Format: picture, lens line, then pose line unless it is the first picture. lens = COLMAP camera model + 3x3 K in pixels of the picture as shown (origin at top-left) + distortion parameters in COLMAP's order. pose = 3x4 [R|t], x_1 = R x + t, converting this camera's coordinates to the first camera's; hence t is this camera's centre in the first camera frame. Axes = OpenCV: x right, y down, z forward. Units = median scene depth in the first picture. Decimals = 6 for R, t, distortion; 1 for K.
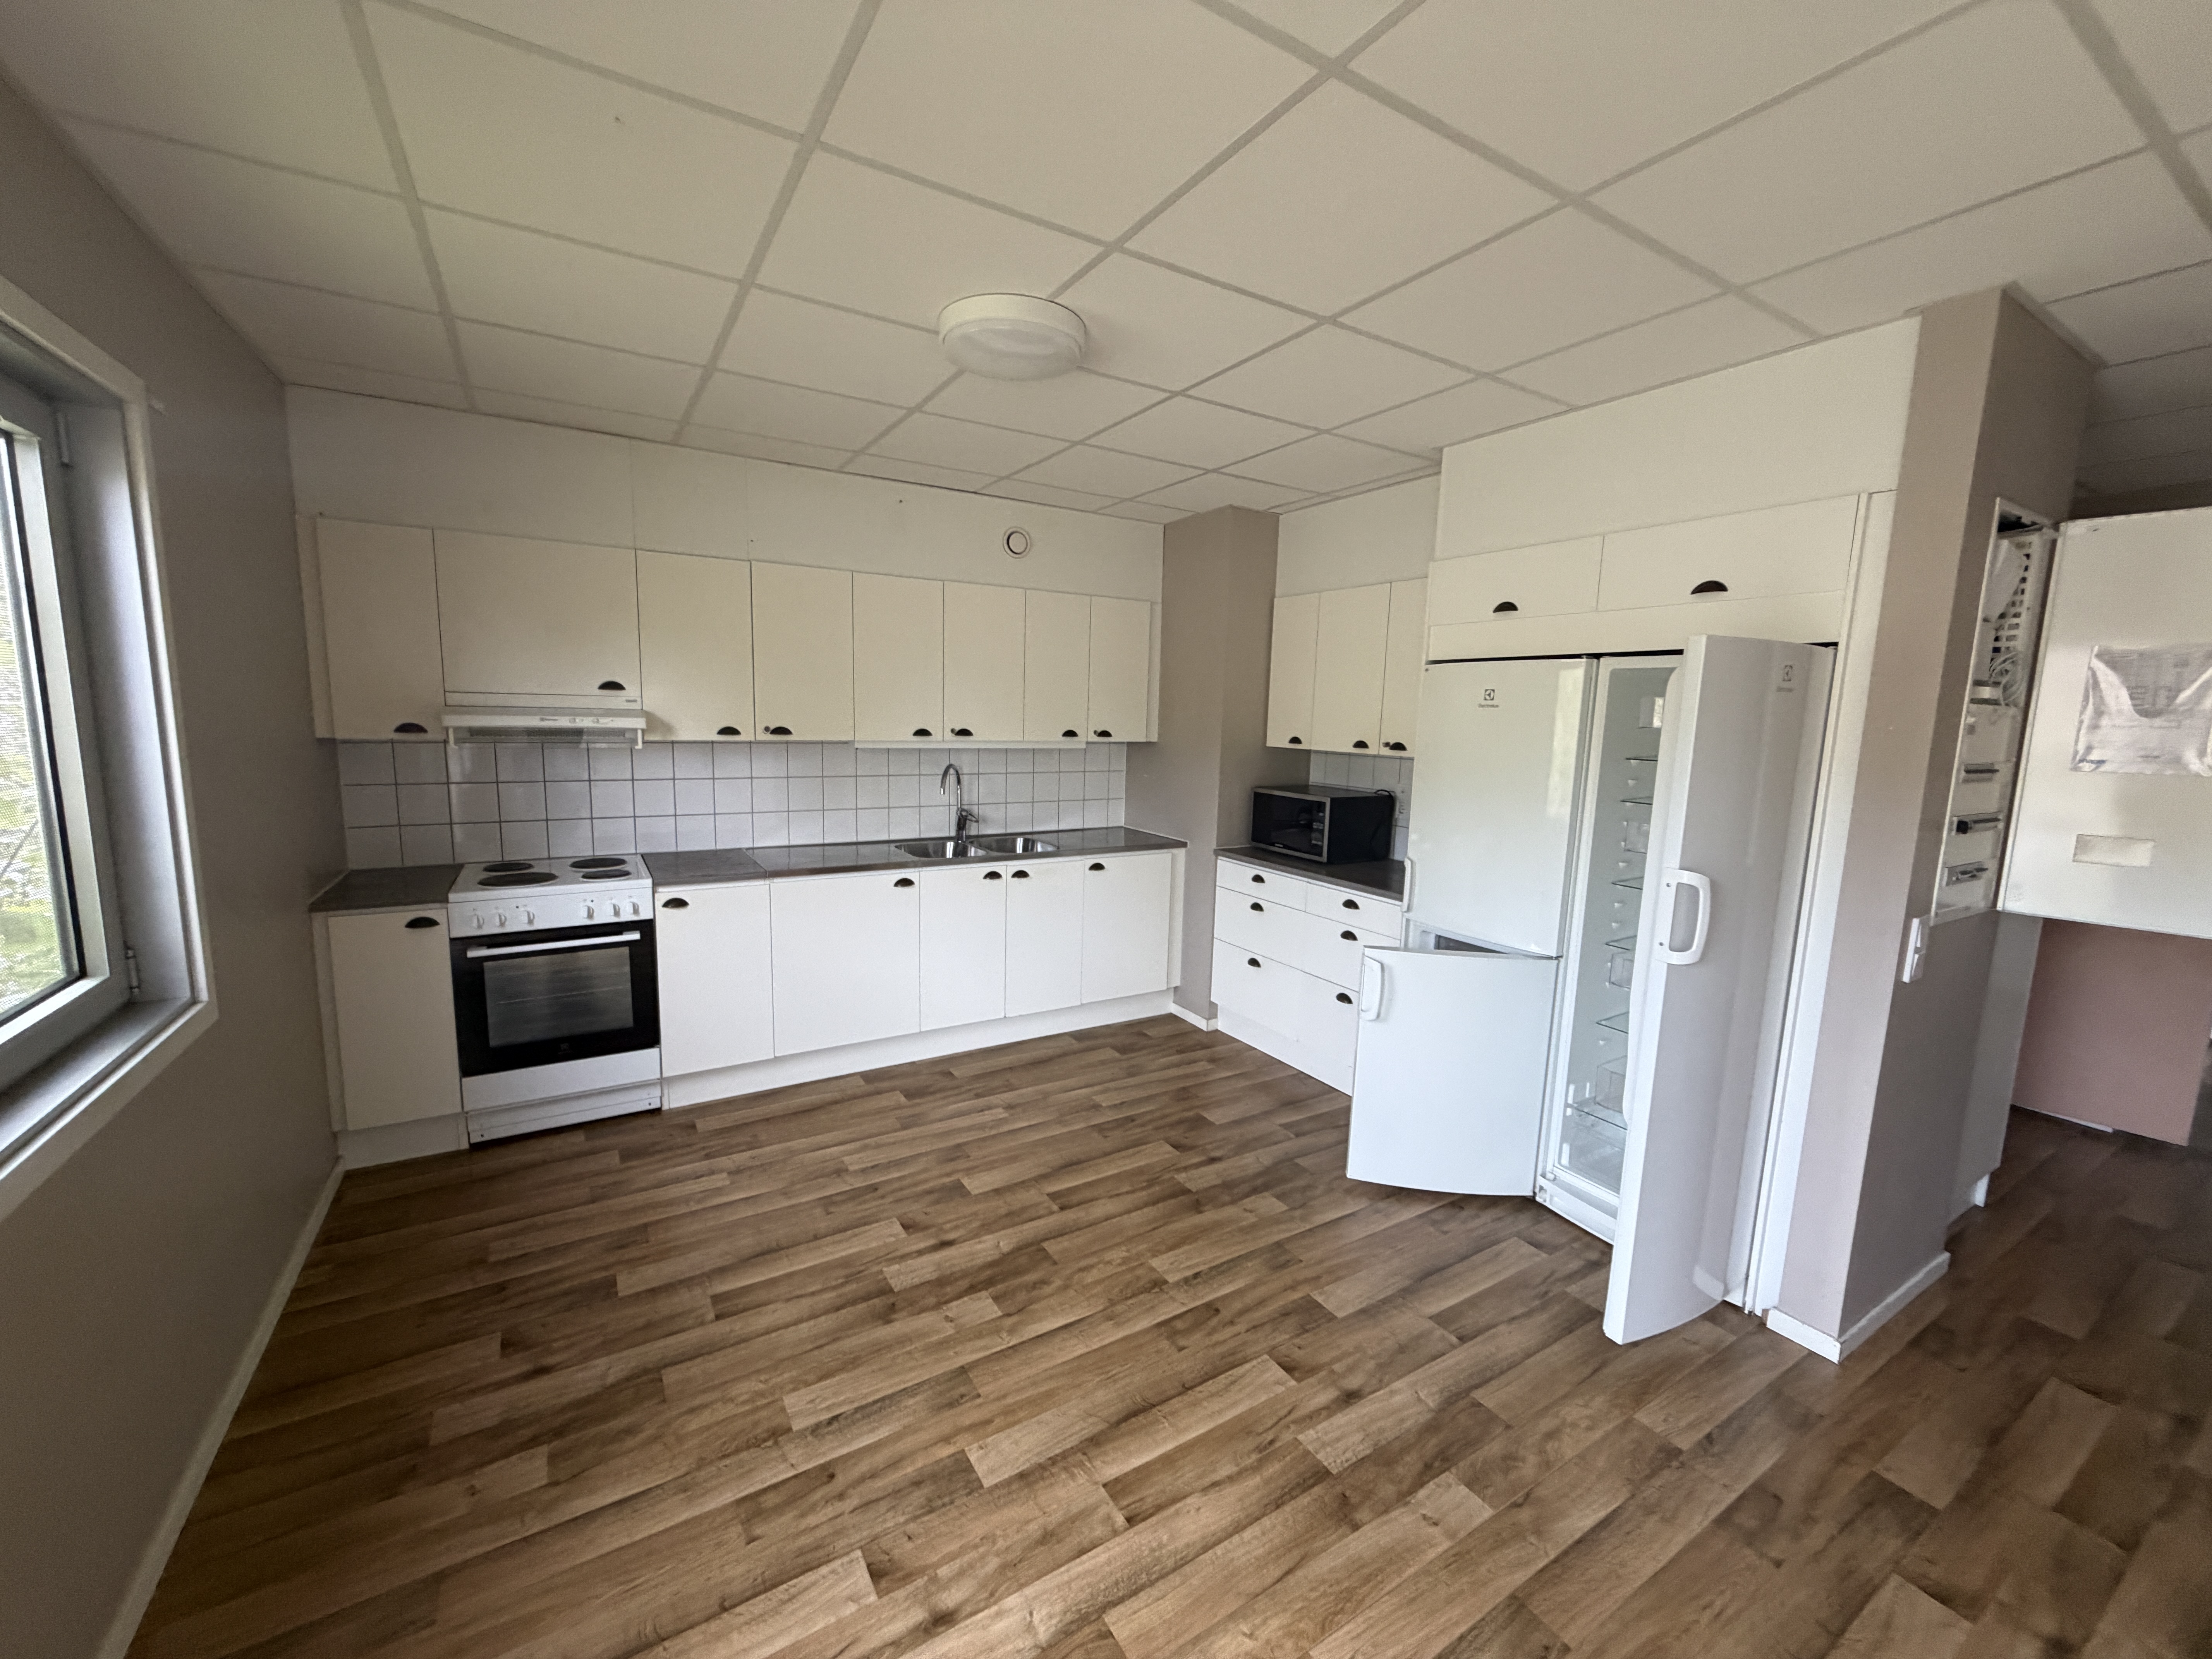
lens RADIAL K [[872.7, 0, 1096.8], [0, 872.7, 827.5], [0, 0, 1]] dist [-0.000734, 0.000034]
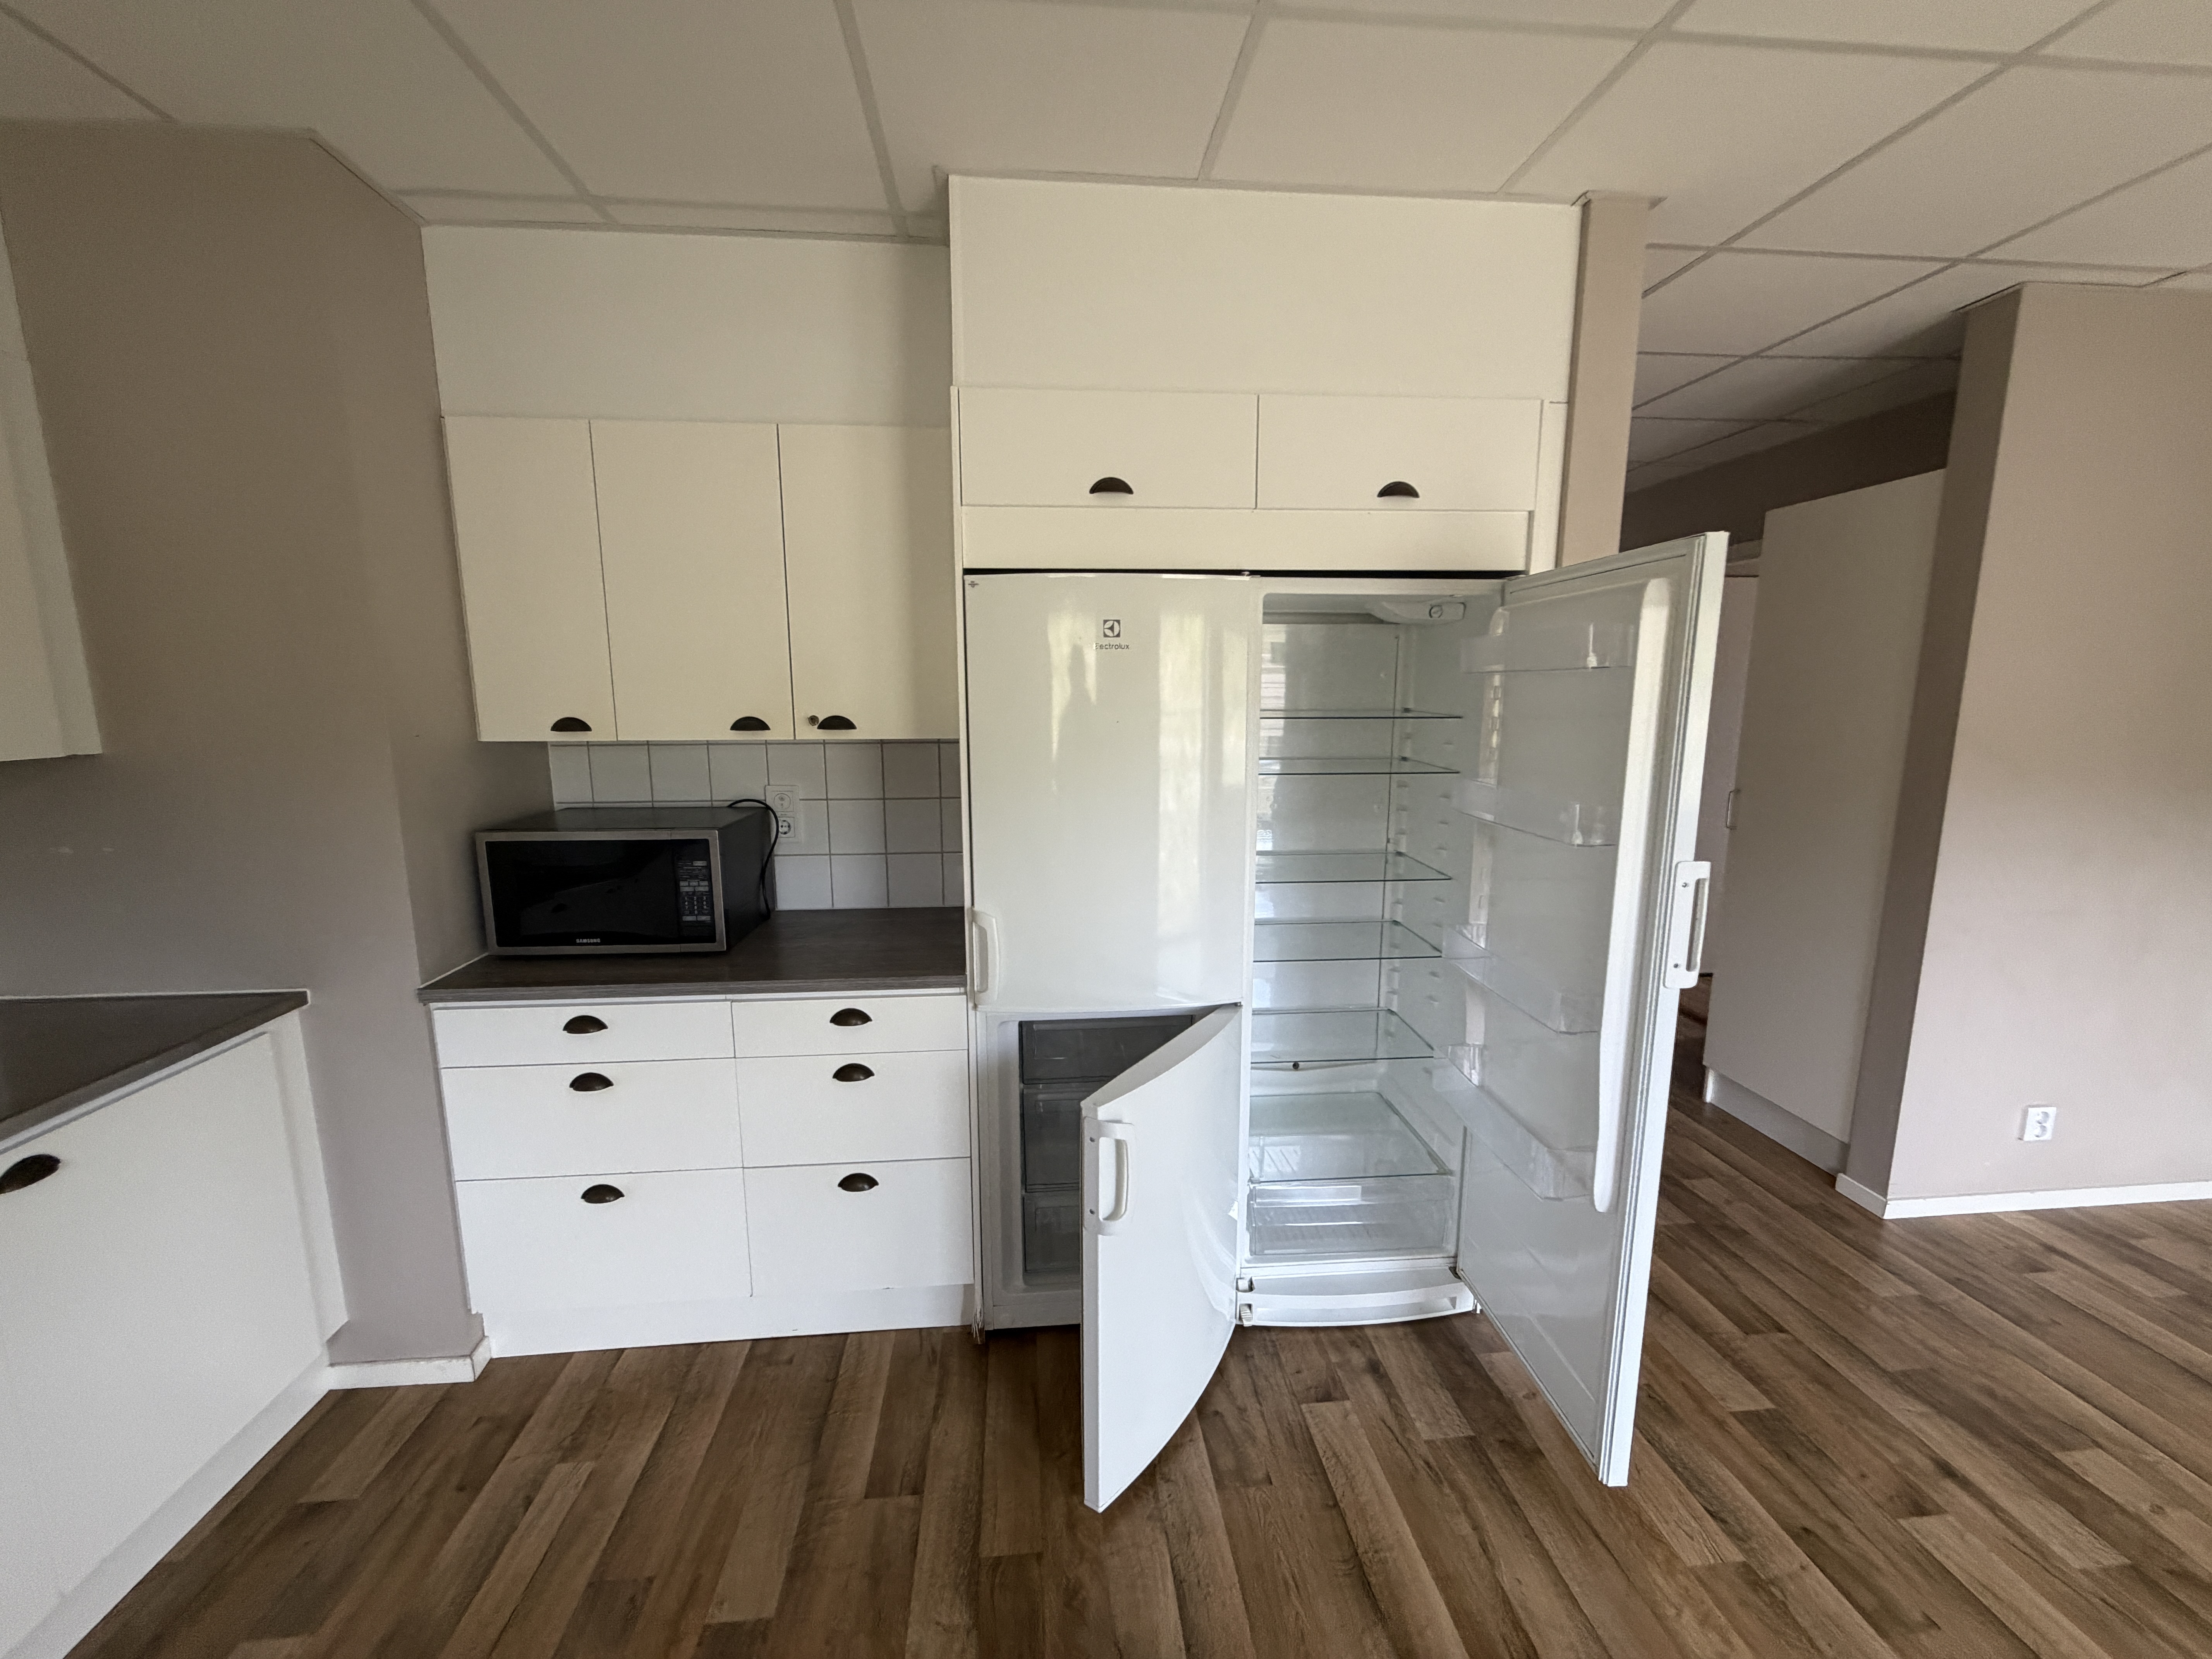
lens RADIAL K [[872.7, 0, 1116.8], [0, 872.7, 830.9], [0, 0, 1]] dist [-0.000734, 0.000034]
pose [[0.435945, -0.178674, 0.882059, -0.099754], [0.132055, 0.982186, 0.133690, -0.080382], [-0.890232, 0.058199, 0.451774, 0.620062]]
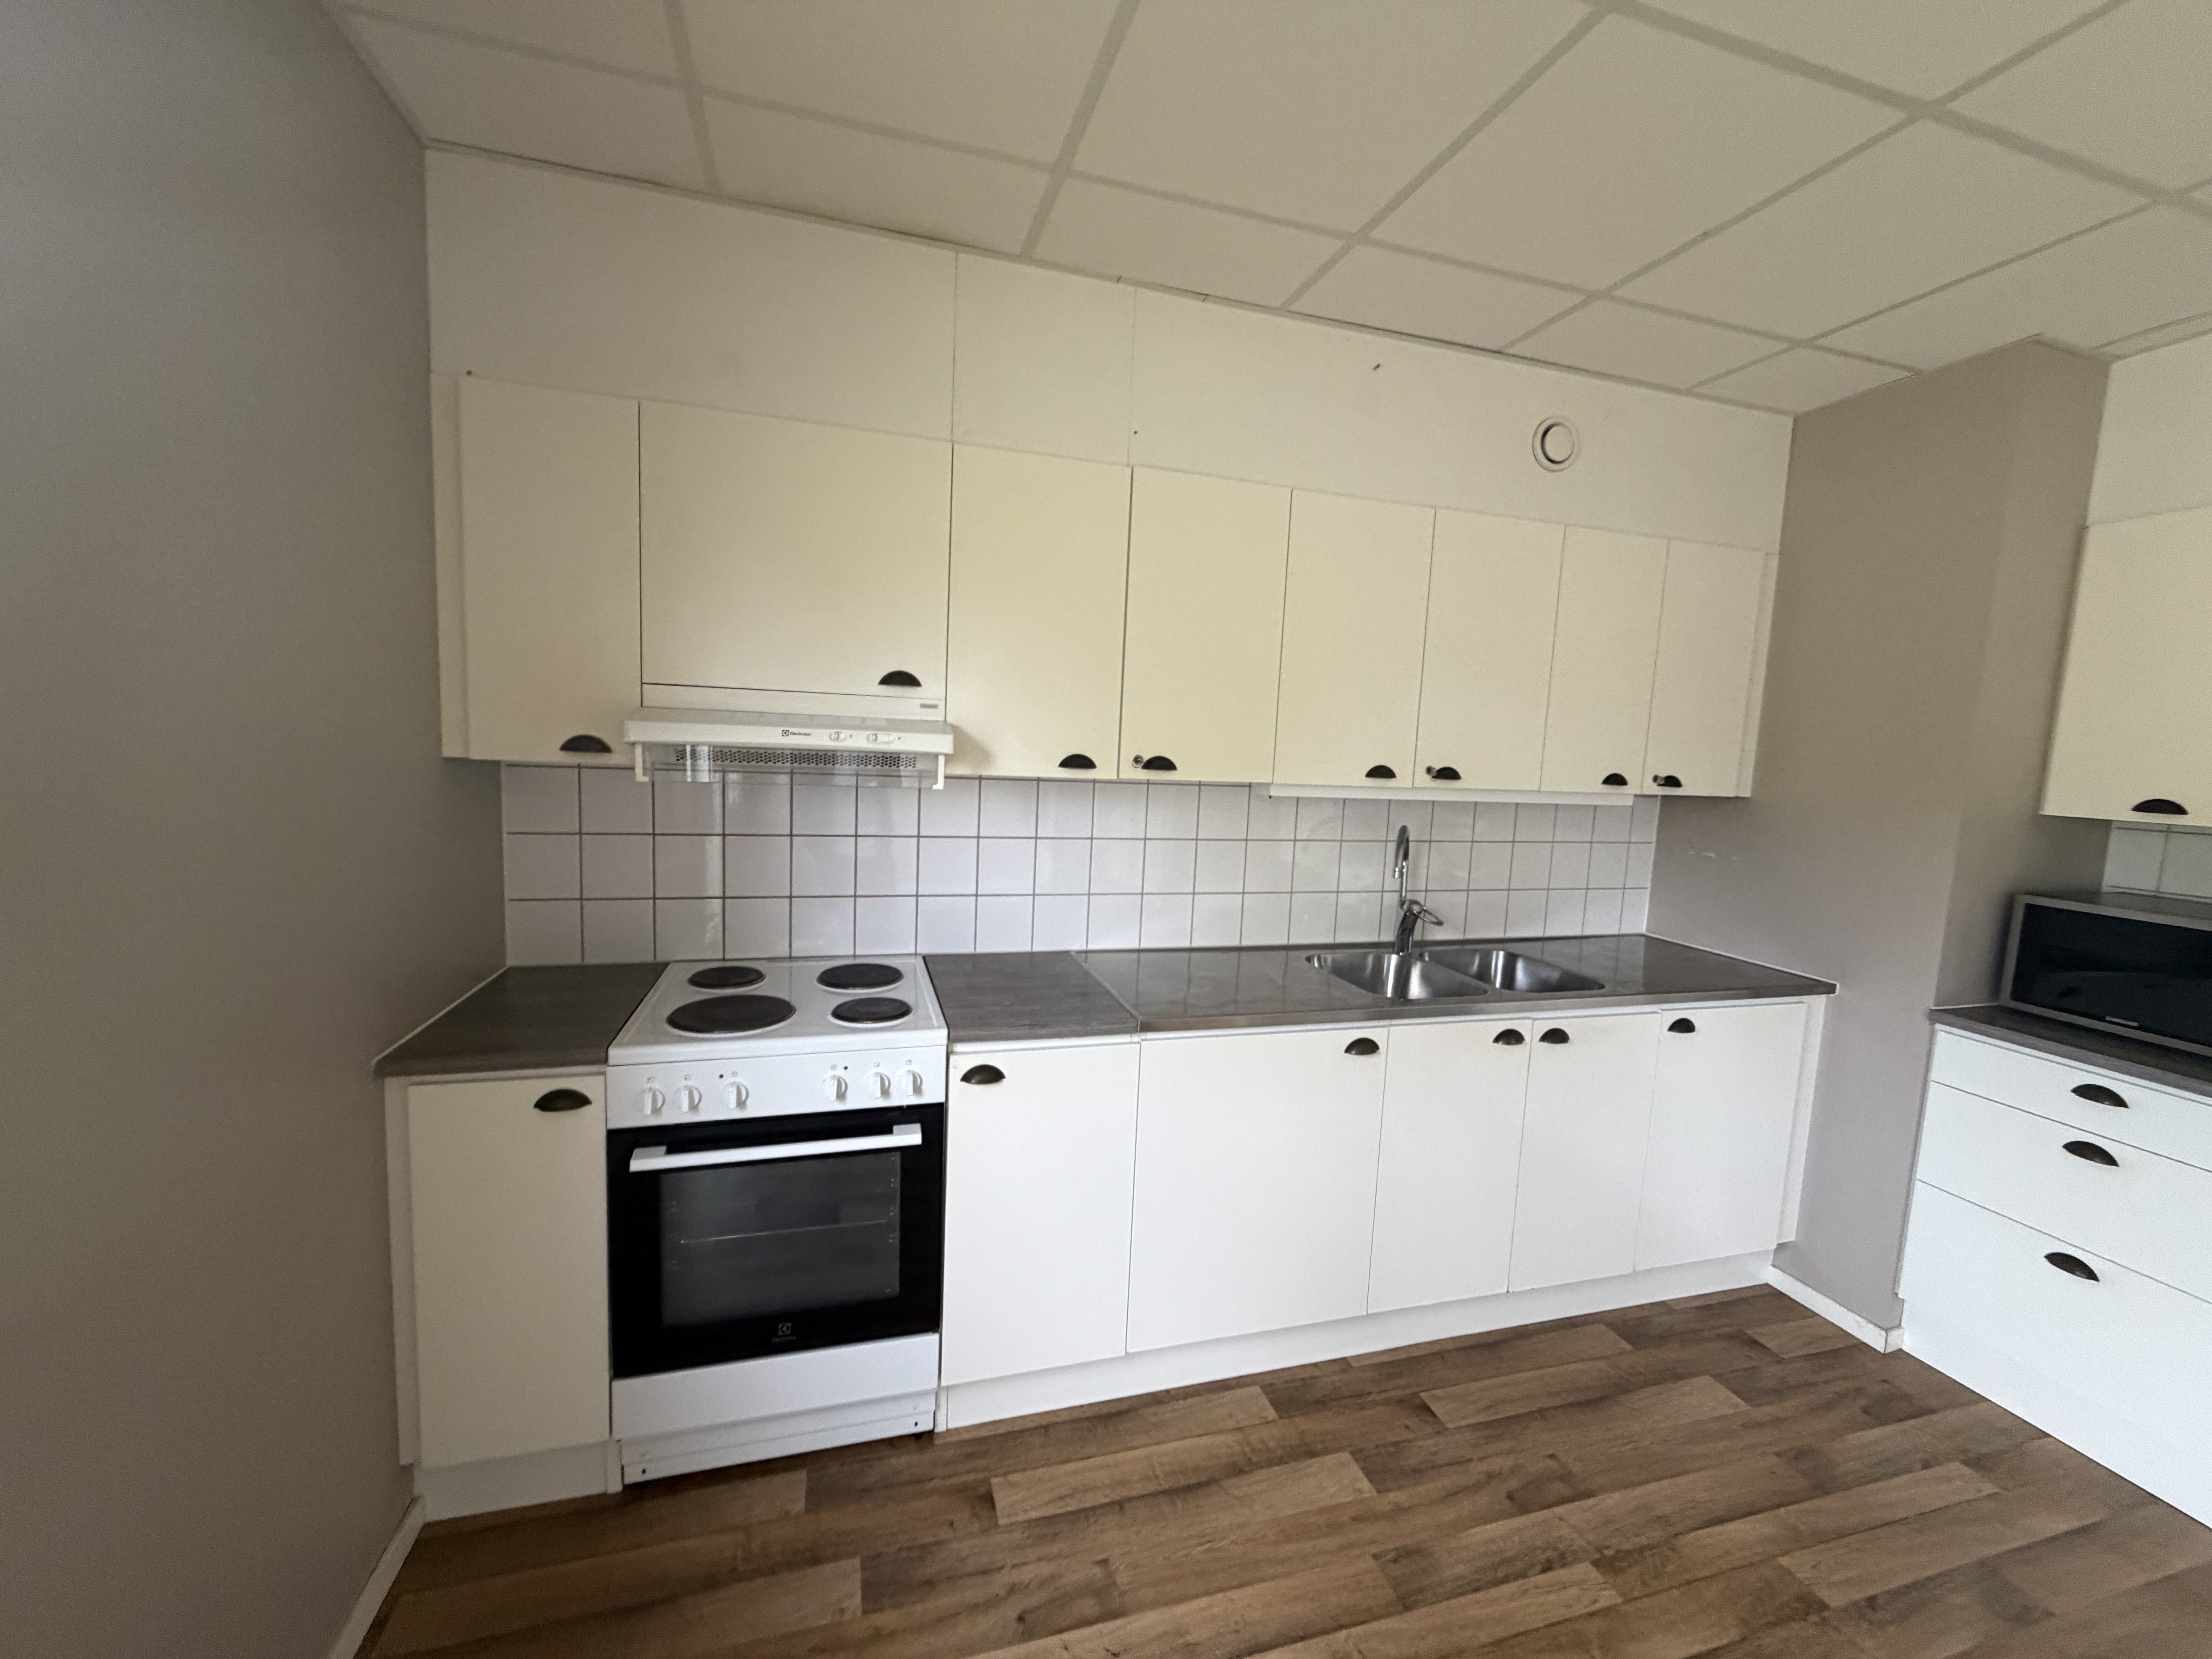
lens RADIAL K [[872.7, 0, 1097.9], [0, 872.7, 828.7], [0, 0, 1]] dist [-0.000734, 0.000034]
pose [[0.965816, 0.041466, -0.255892, -0.267743], [-0.051932, 0.998062, -0.034275, -0.048966], [0.253975, 0.046392, 0.966098, 0.462678]]
